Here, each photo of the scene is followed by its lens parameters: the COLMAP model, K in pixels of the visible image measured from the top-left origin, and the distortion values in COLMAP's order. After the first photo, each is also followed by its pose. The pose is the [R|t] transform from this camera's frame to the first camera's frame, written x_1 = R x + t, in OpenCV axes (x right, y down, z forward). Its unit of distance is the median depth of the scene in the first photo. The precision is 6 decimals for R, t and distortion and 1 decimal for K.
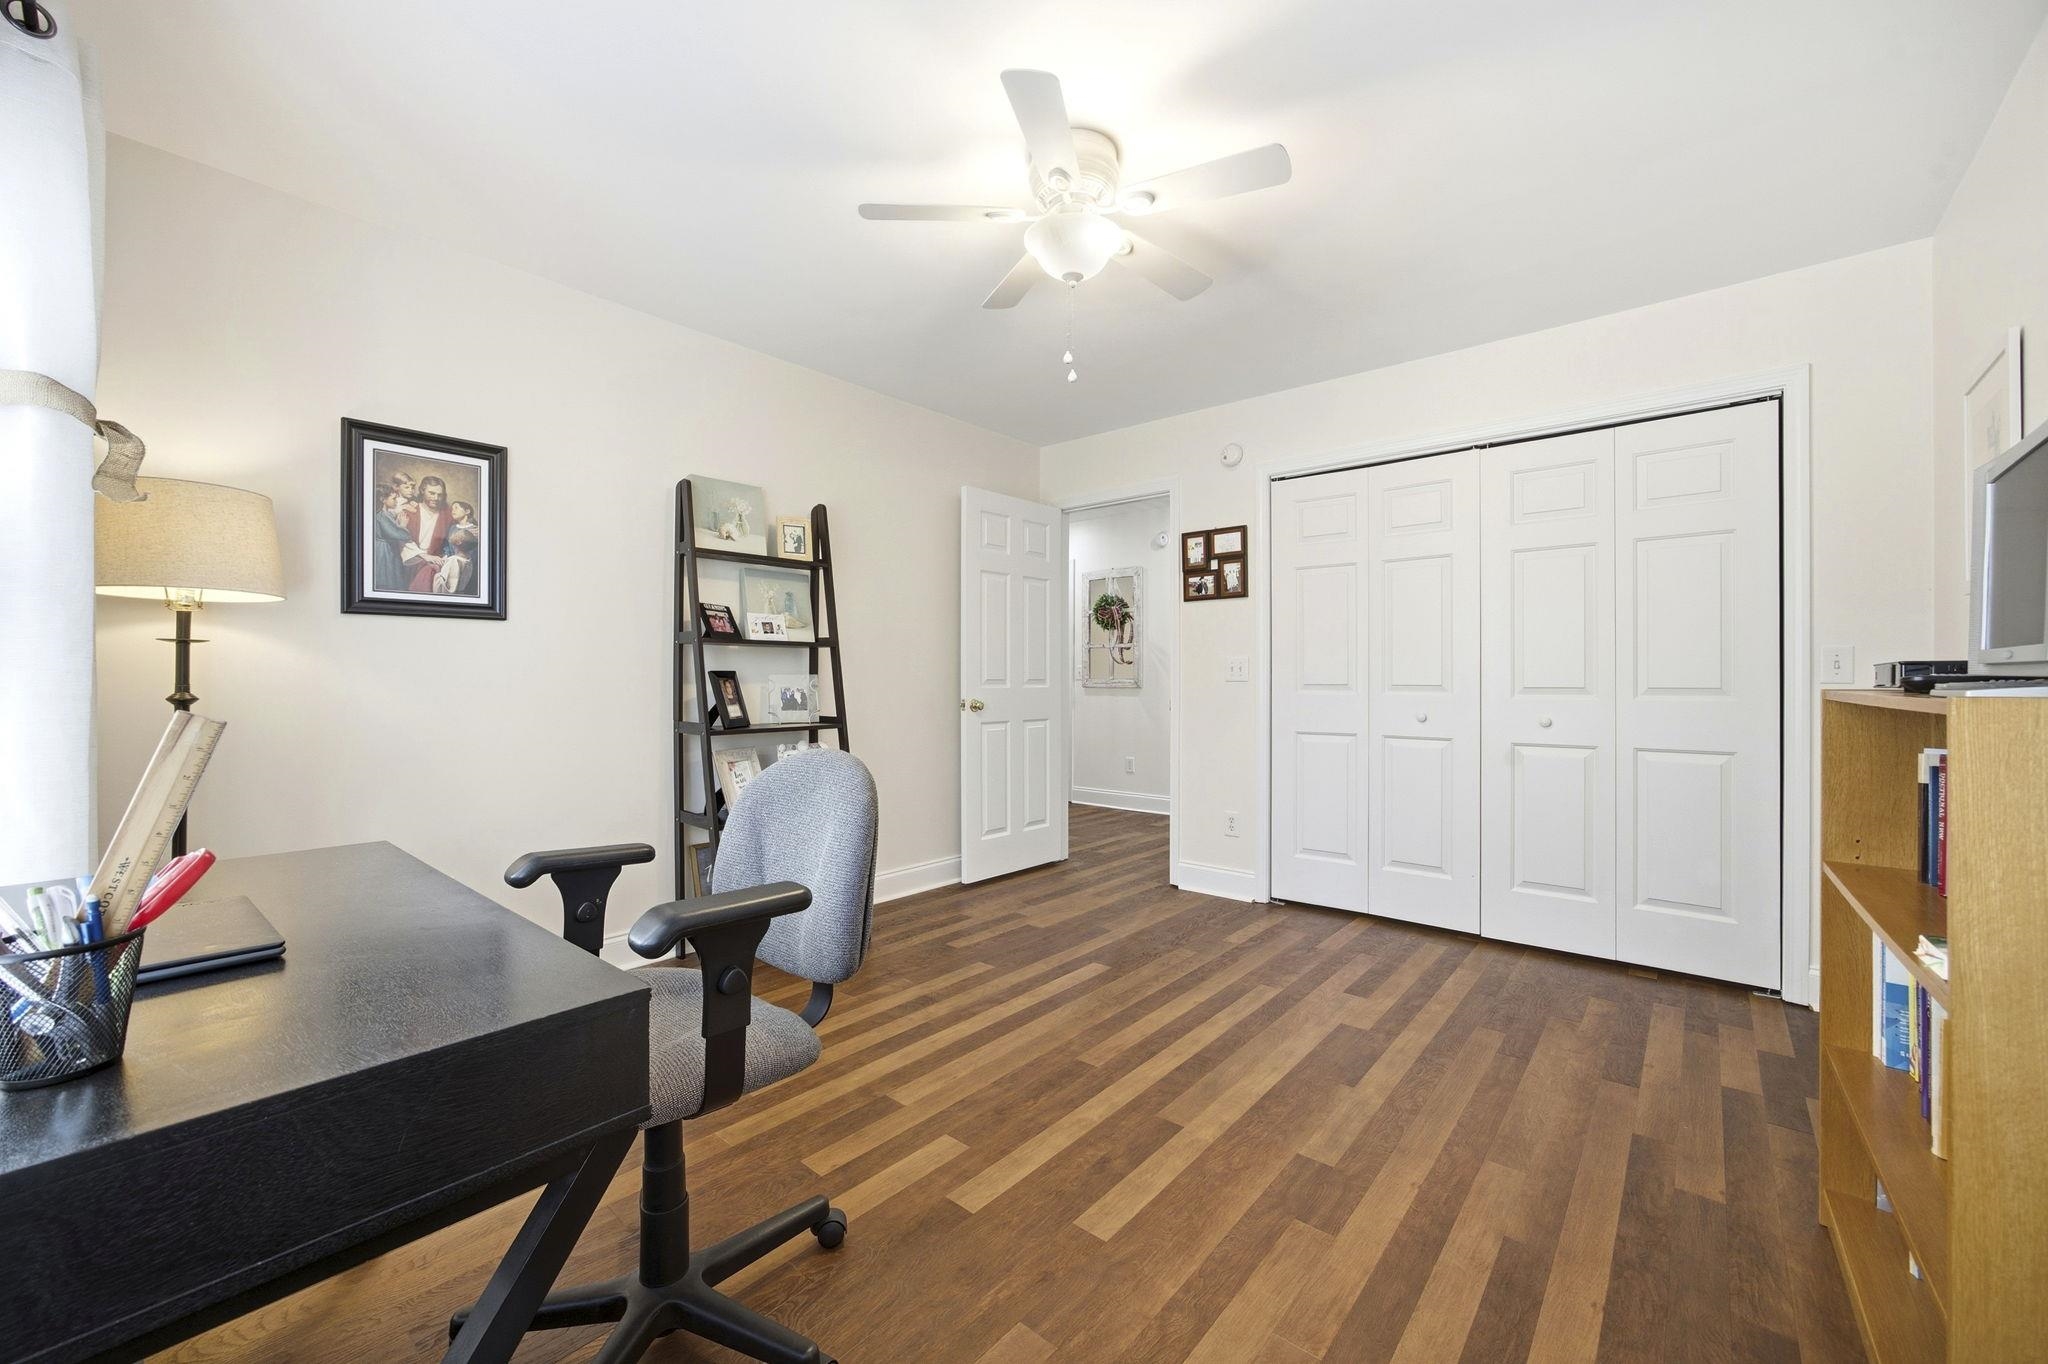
lens RADIAL K [[793.5, 0, 1035.1], [0, 793.5, 676.8], [0, 0, 1]] dist [-0.030275, 0.010585]
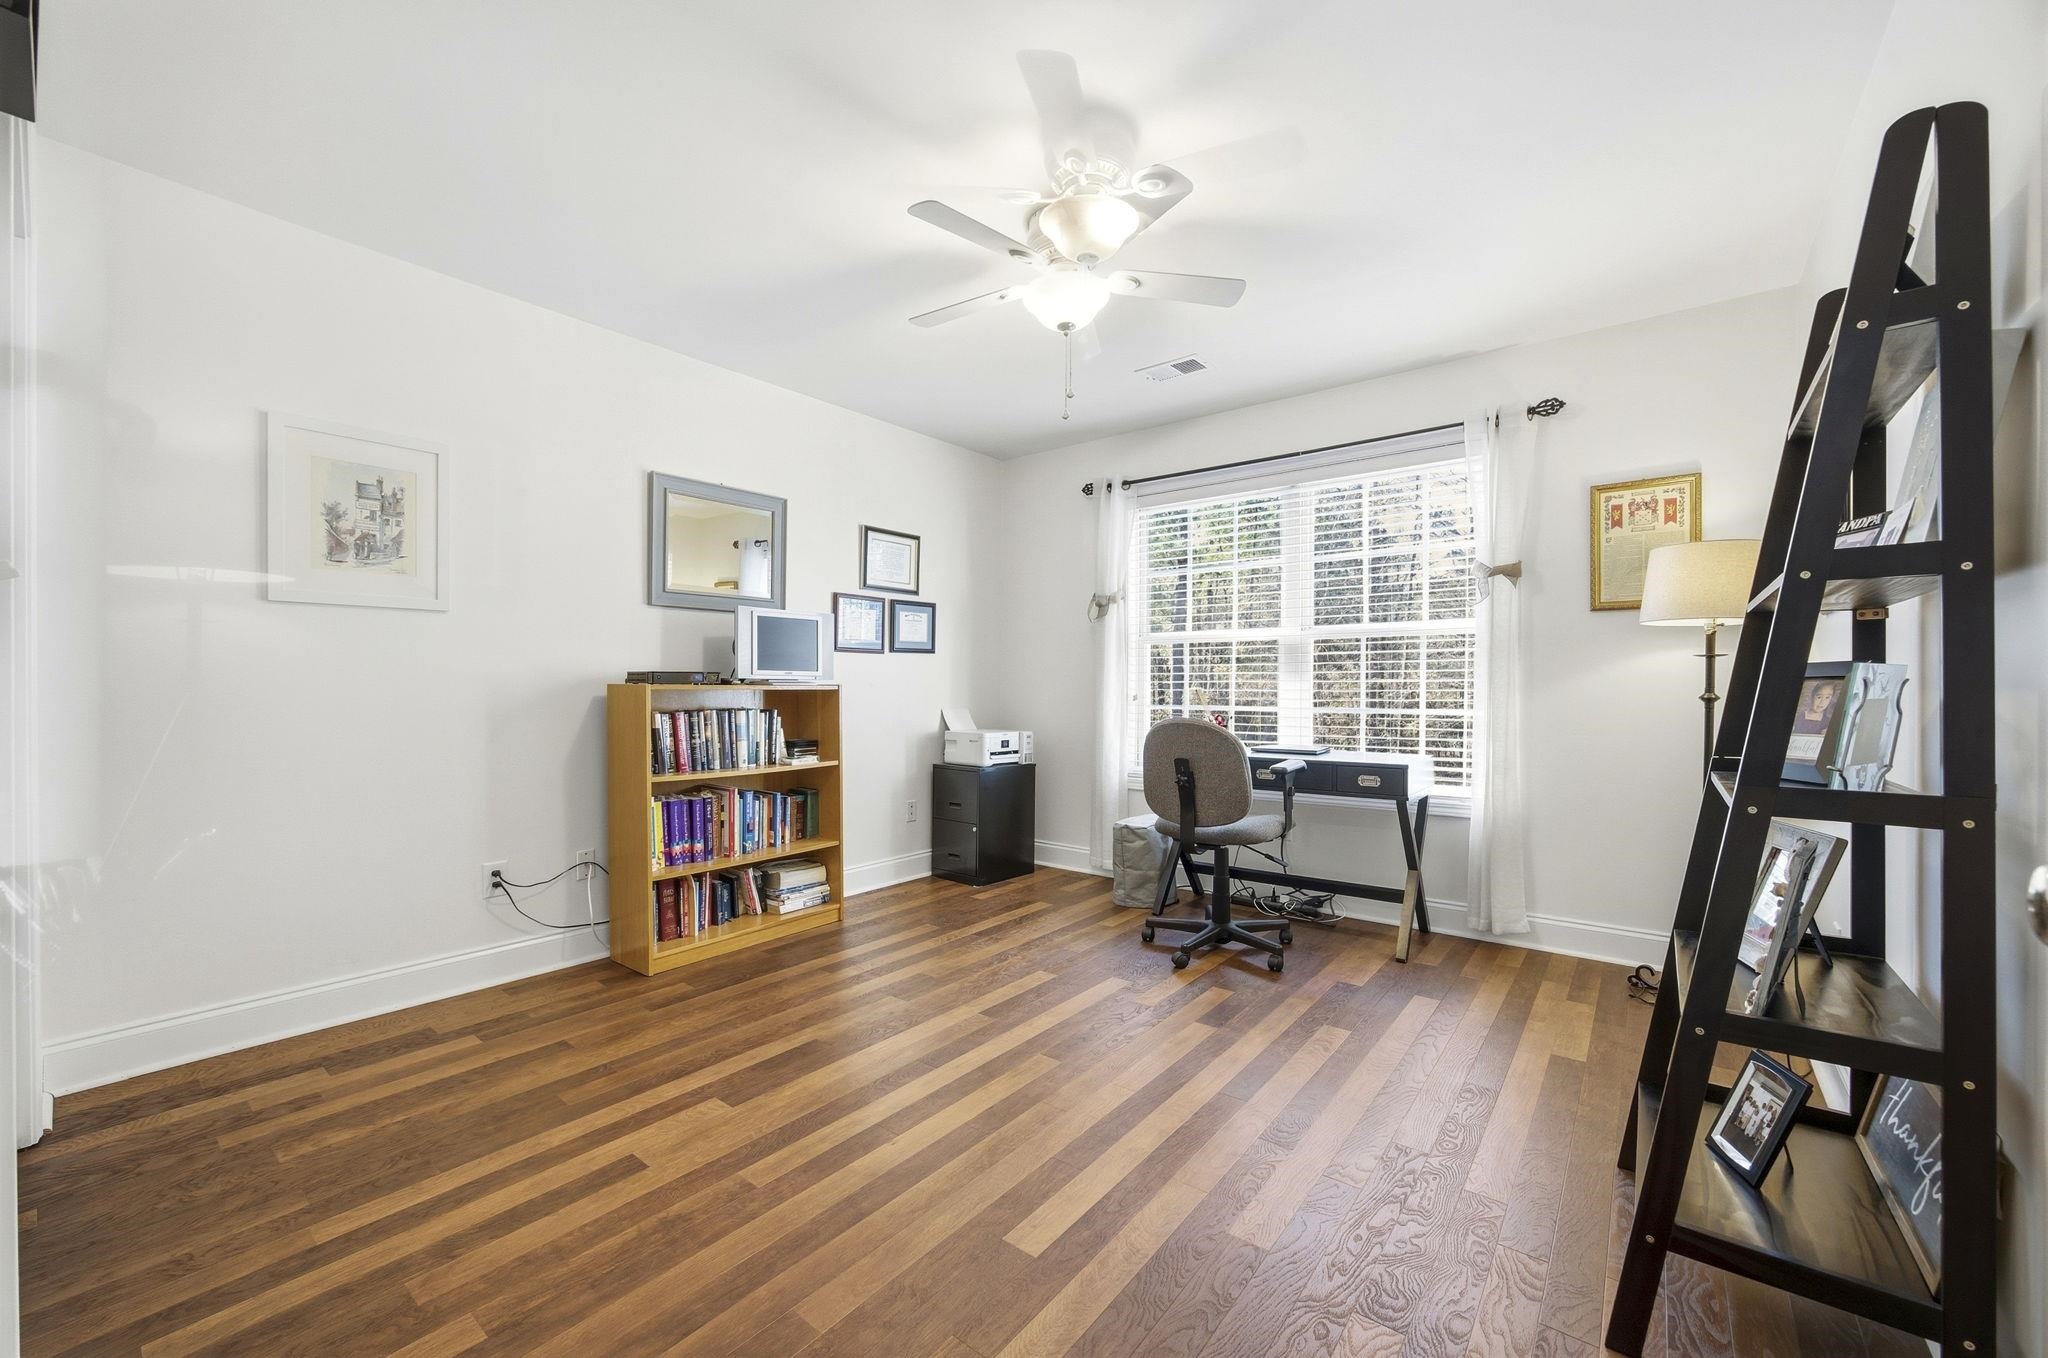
lens RADIAL K [[793.5, 0, 1035.1], [0, 793.5, 673.8], [0, 0, 1]] dist [-0.030275, 0.010585]
pose [[-0.999103, -0.005793, -0.041938, 0.123180], [-0.005406, 0.999942, -0.009341, 0.004033], [0.041990, -0.009106, -0.999077, 1.898239]]
